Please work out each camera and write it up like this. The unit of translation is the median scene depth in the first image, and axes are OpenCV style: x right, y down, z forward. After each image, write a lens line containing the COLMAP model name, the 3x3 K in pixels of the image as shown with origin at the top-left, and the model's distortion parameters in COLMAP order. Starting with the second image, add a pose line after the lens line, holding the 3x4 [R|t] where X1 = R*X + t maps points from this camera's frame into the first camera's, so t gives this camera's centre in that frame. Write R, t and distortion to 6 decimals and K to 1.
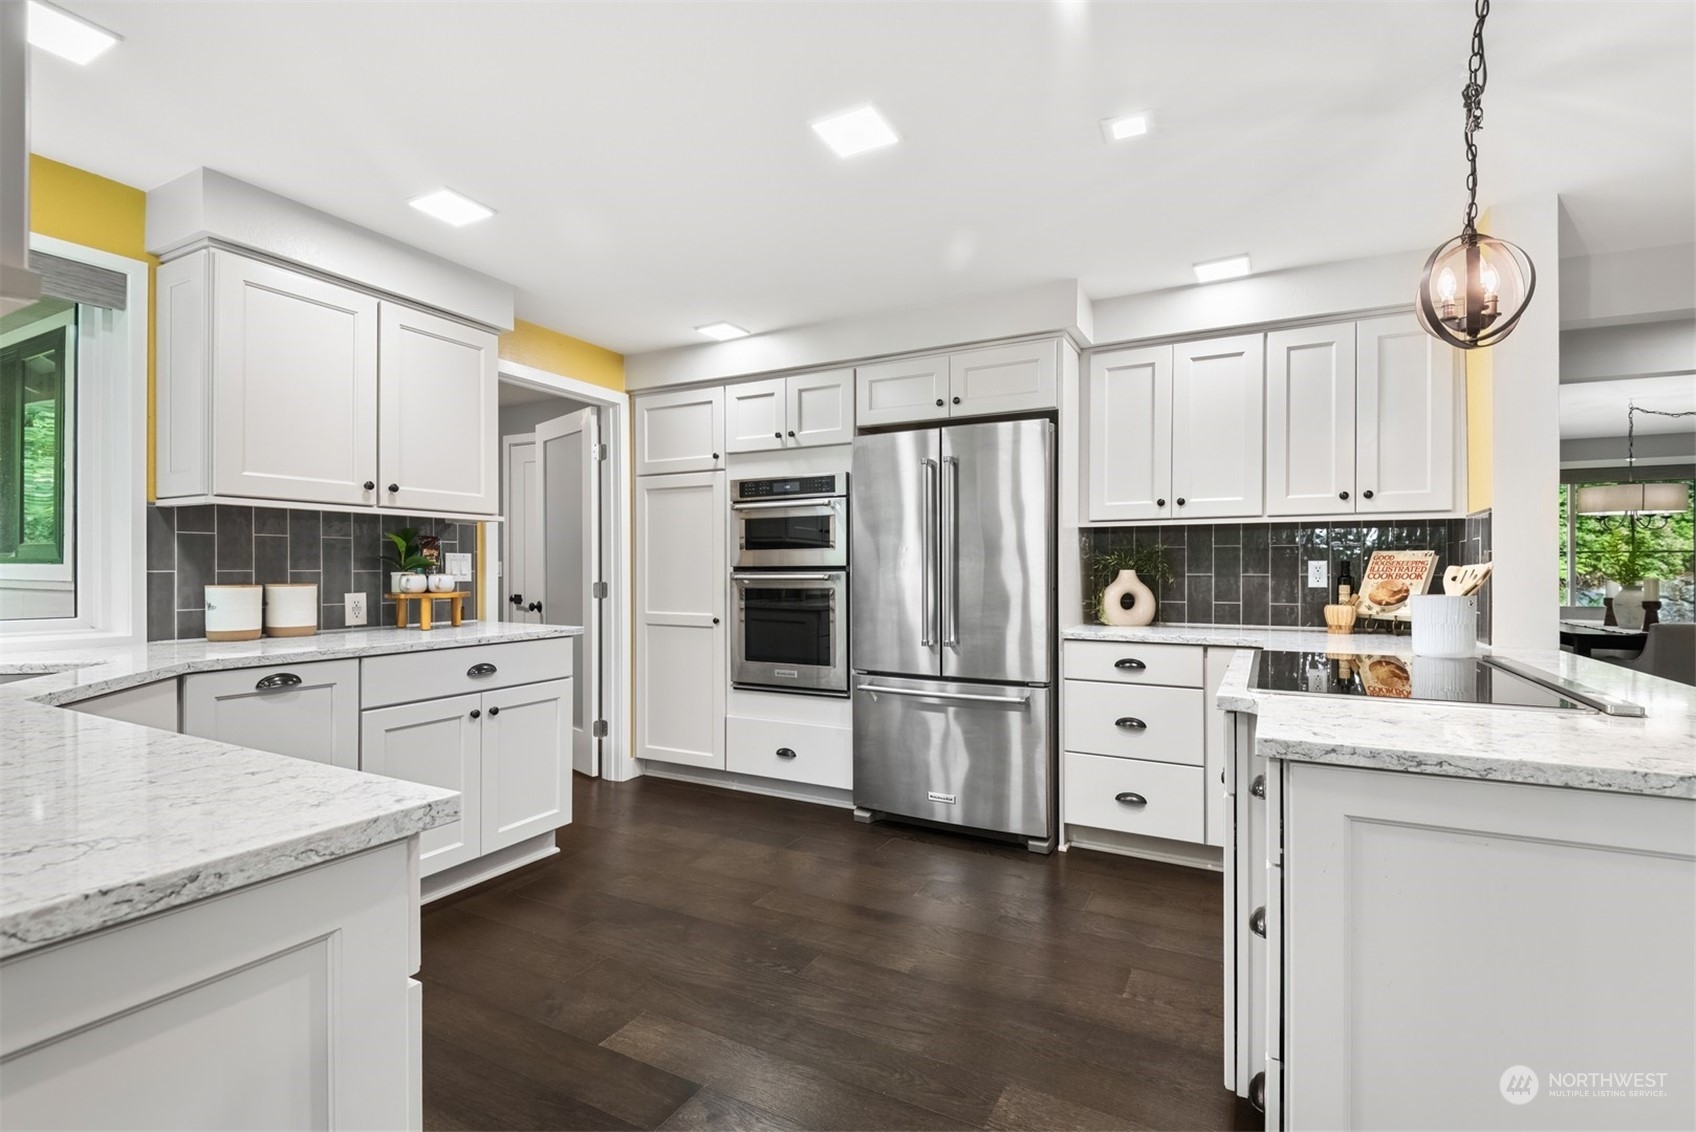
lens RADIAL K [[789.6, 0, 848.0], [0, 789.6, 566.0], [0, 0, 1]] dist [0.022925, -0.020572]
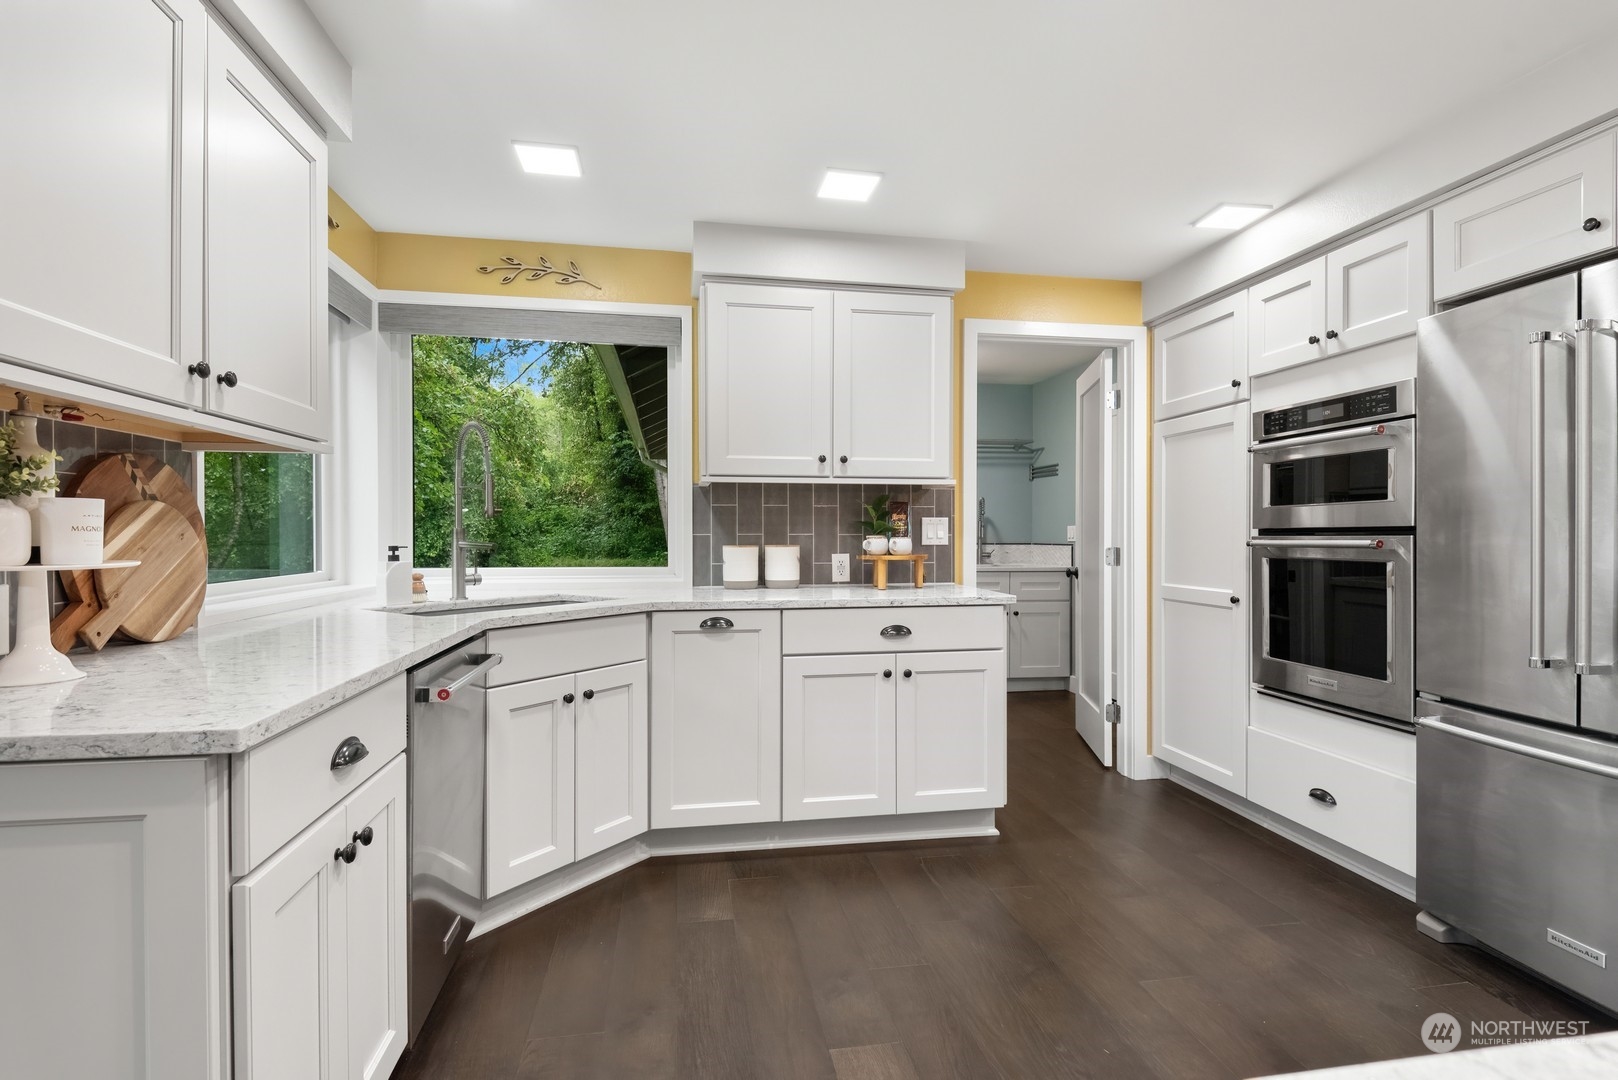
lens RADIAL K [[793.5, 0, 809.0], [0, 793.5, 540.0], [0, 0, 1]] dist [0.040307, -0.025547]
pose [[0.611799, 0.004939, -0.790998, 0.221830], [0.004381, 0.999944, 0.009632, 0.002648], [0.791001, -0.009358, 0.611743, 0.230488]]
